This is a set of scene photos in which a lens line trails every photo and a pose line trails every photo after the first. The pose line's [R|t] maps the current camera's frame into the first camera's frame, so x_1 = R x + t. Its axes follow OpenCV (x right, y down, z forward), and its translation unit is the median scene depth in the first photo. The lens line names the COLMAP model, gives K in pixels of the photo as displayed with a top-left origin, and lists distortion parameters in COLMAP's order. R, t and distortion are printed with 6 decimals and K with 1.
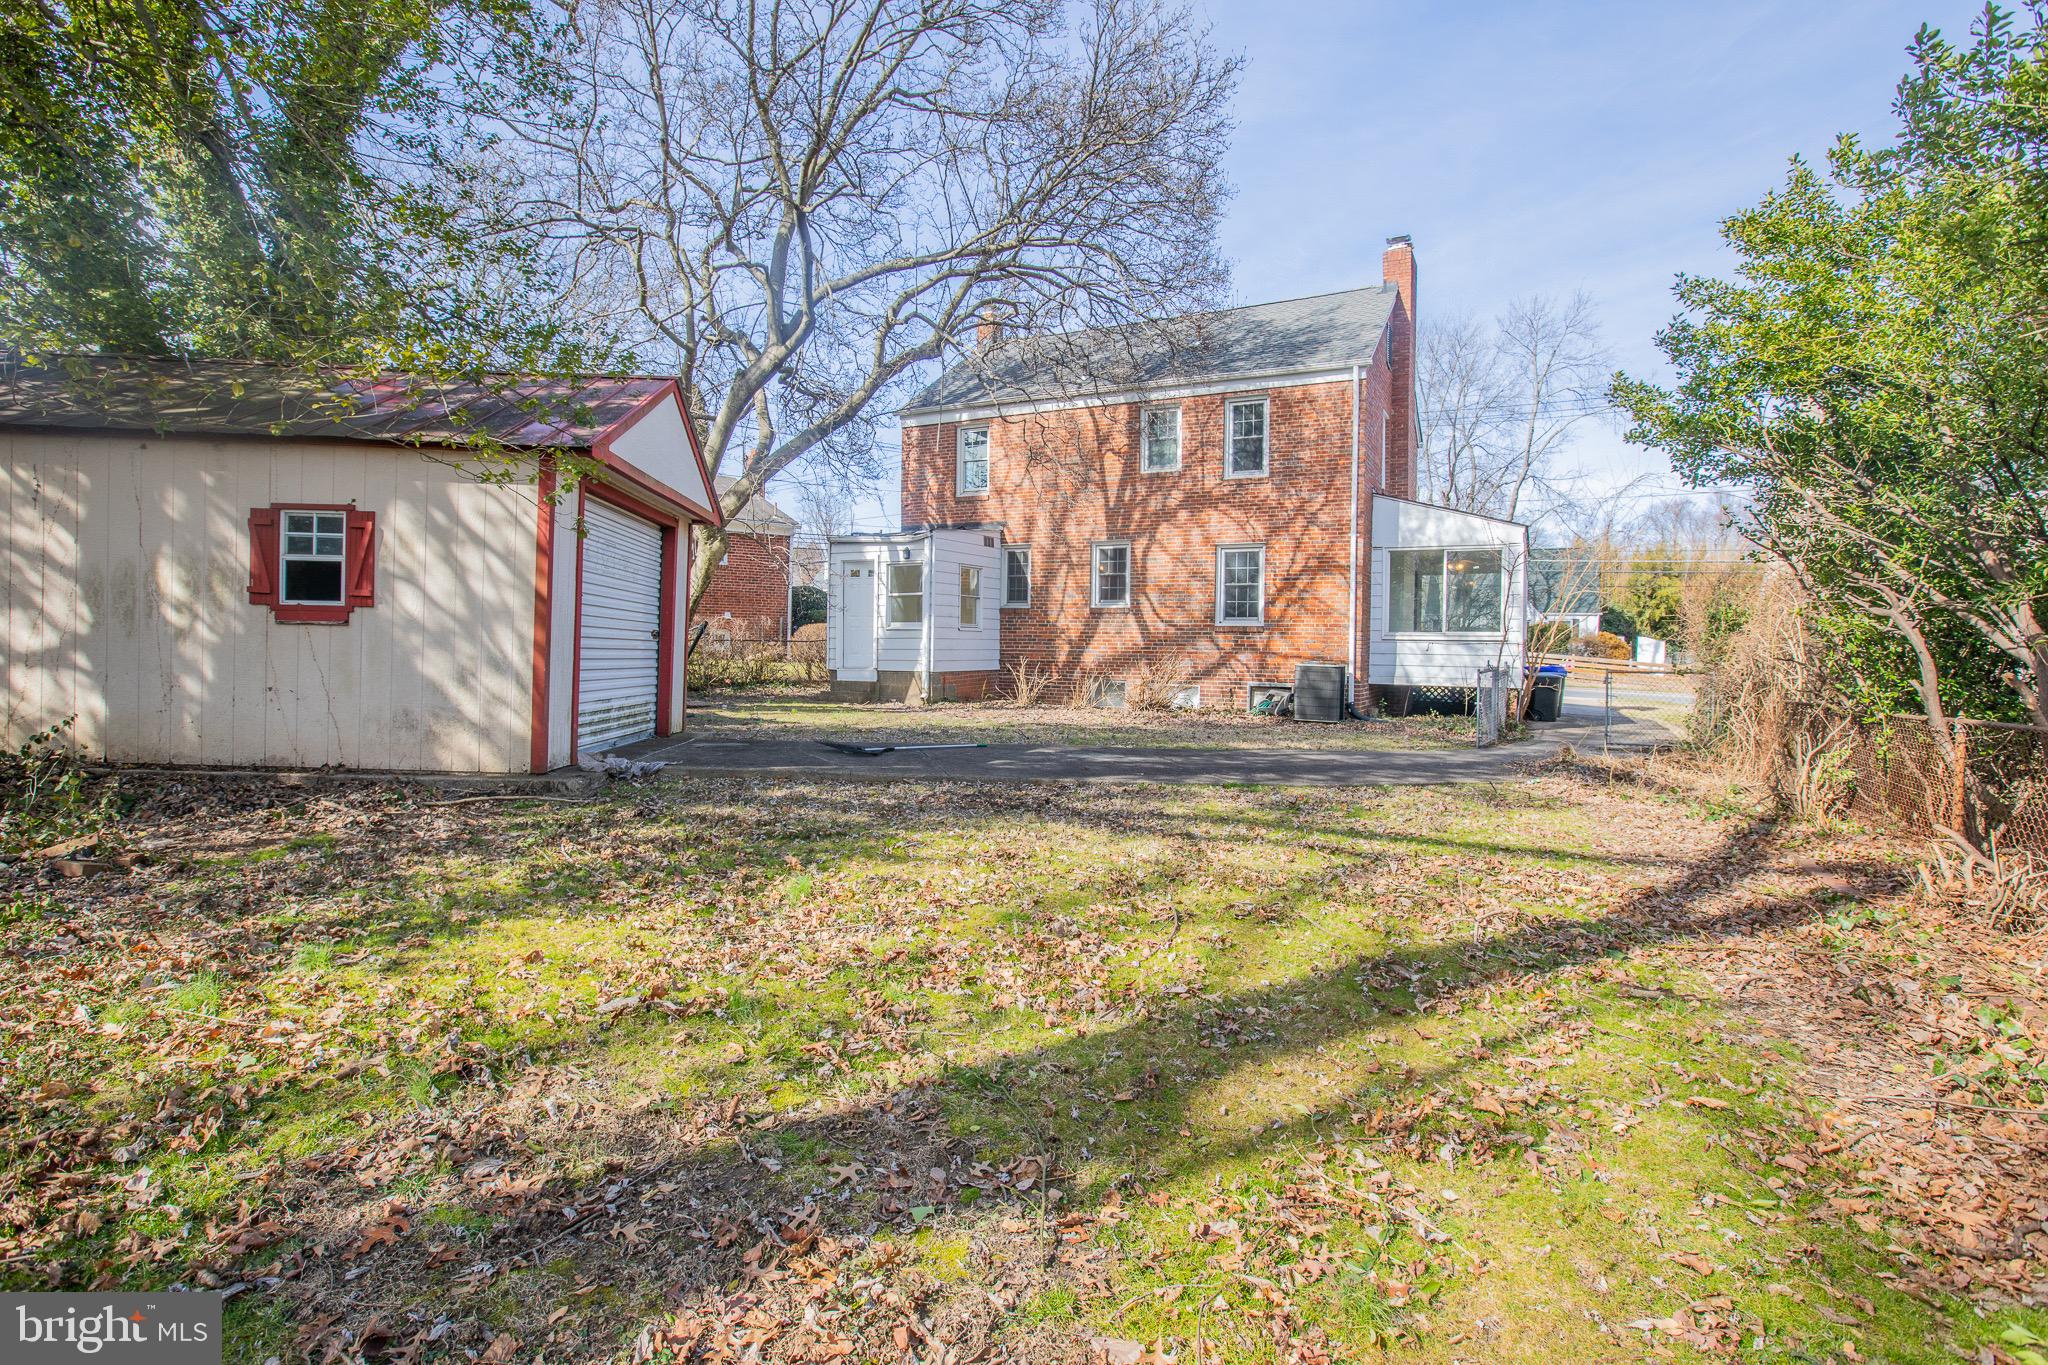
lens RADIAL K [[1011.6, 0, 1030.2], [0, 1011.6, 671.1], [0, 0, 1]] dist [-0.044328, 0.031564]
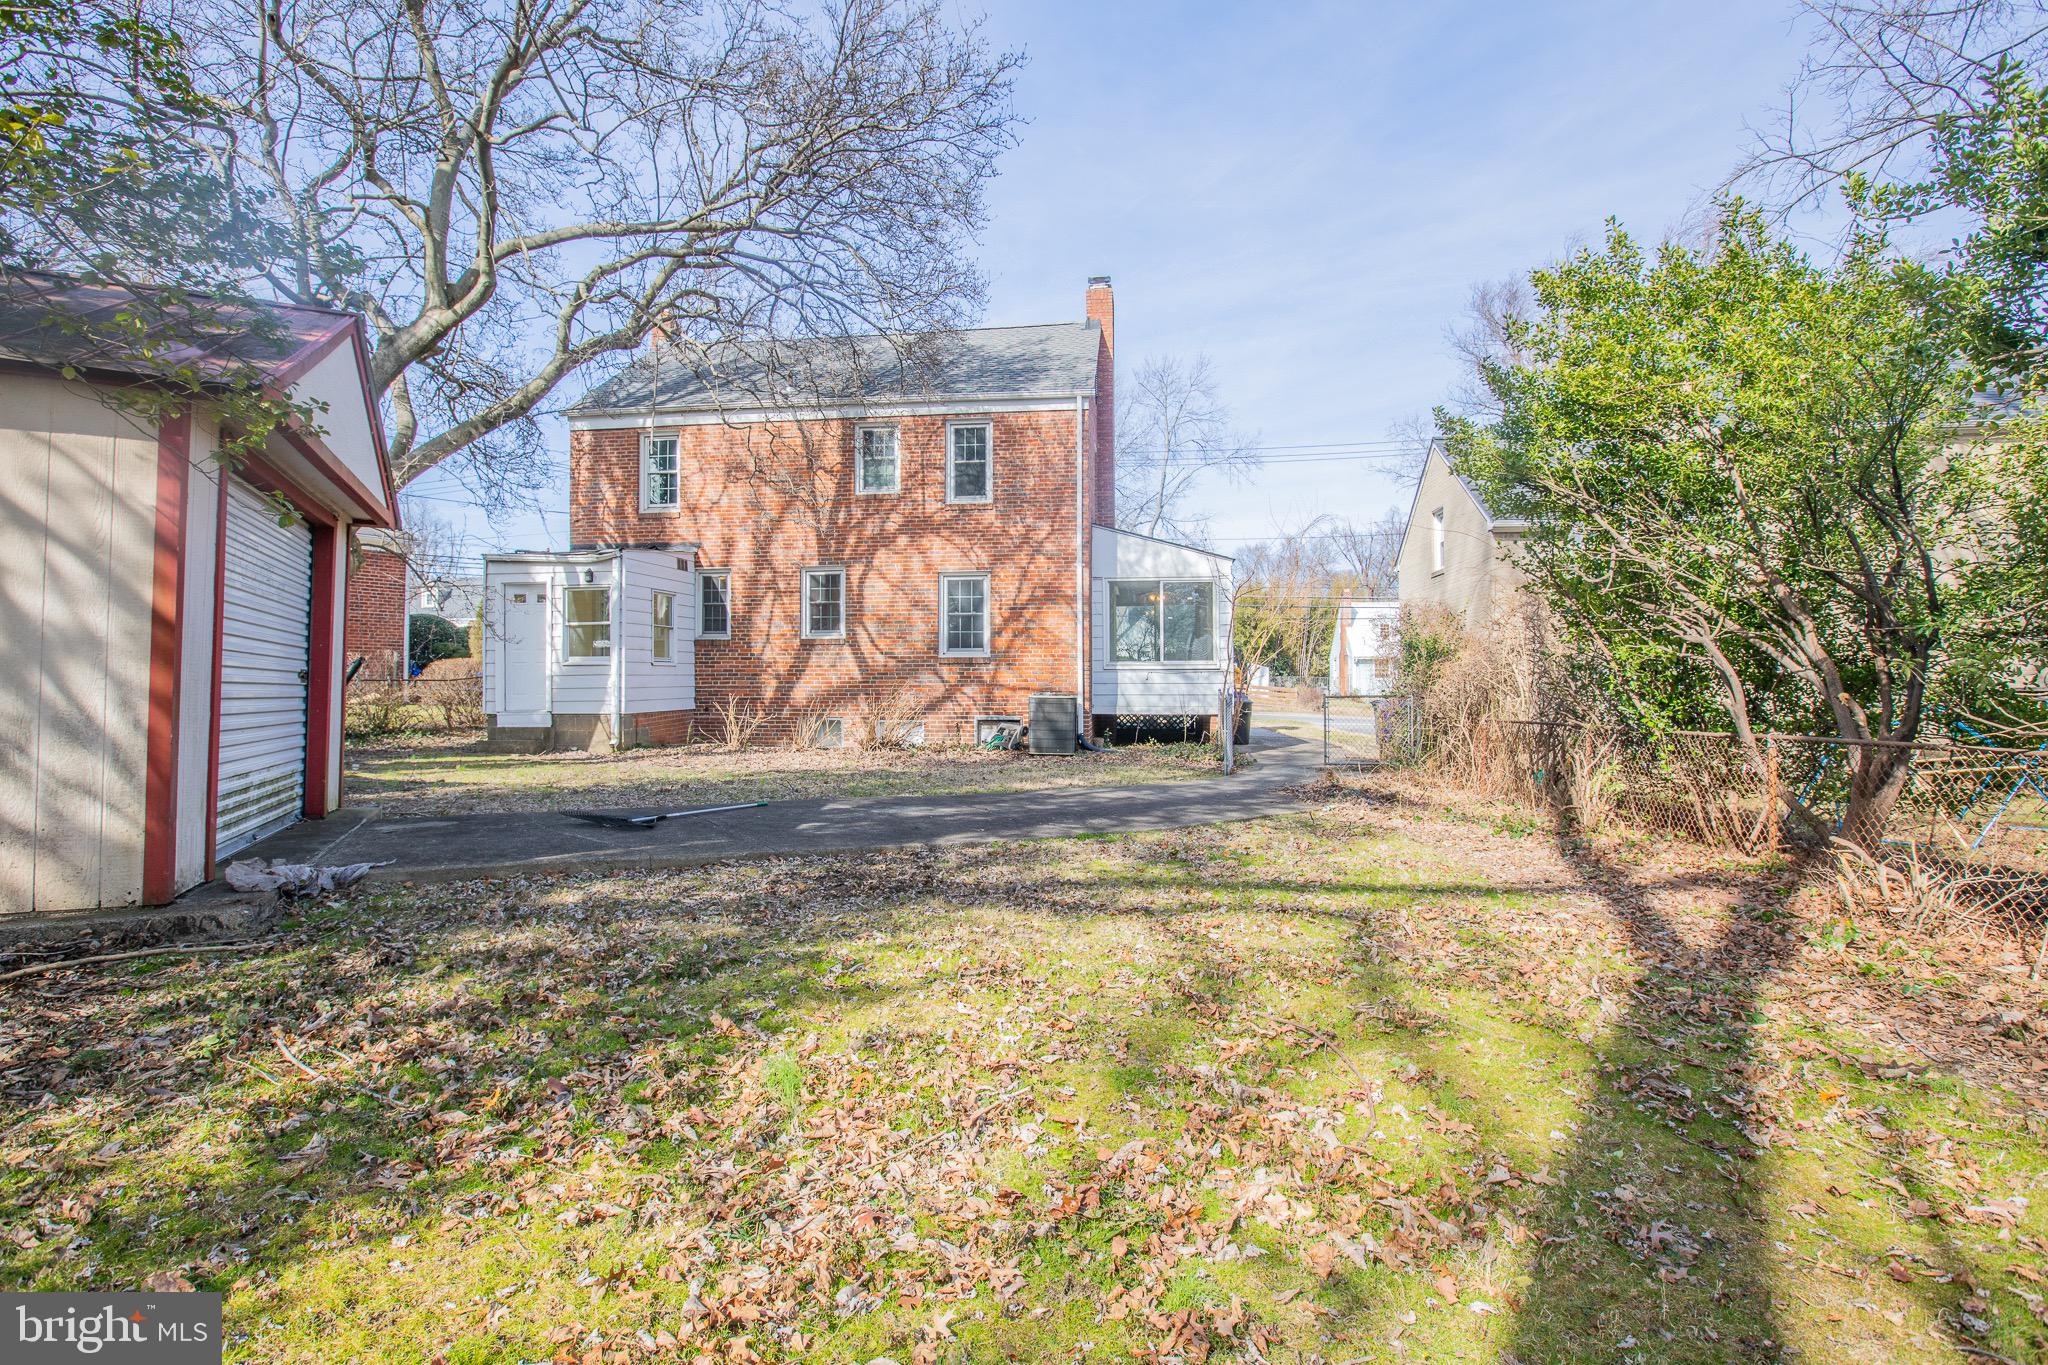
lens RADIAL K [[1011.6, 0, 1030.2], [0, 1011.6, 671.1], [0, 0, 1]] dist [-0.044328, 0.031564]
pose [[0.937486, -0.012783, 0.347788, -0.068875], [0.023668, 0.999353, -0.027070, -0.004295], [-0.347217, 0.033609, 0.937183, 0.080783]]
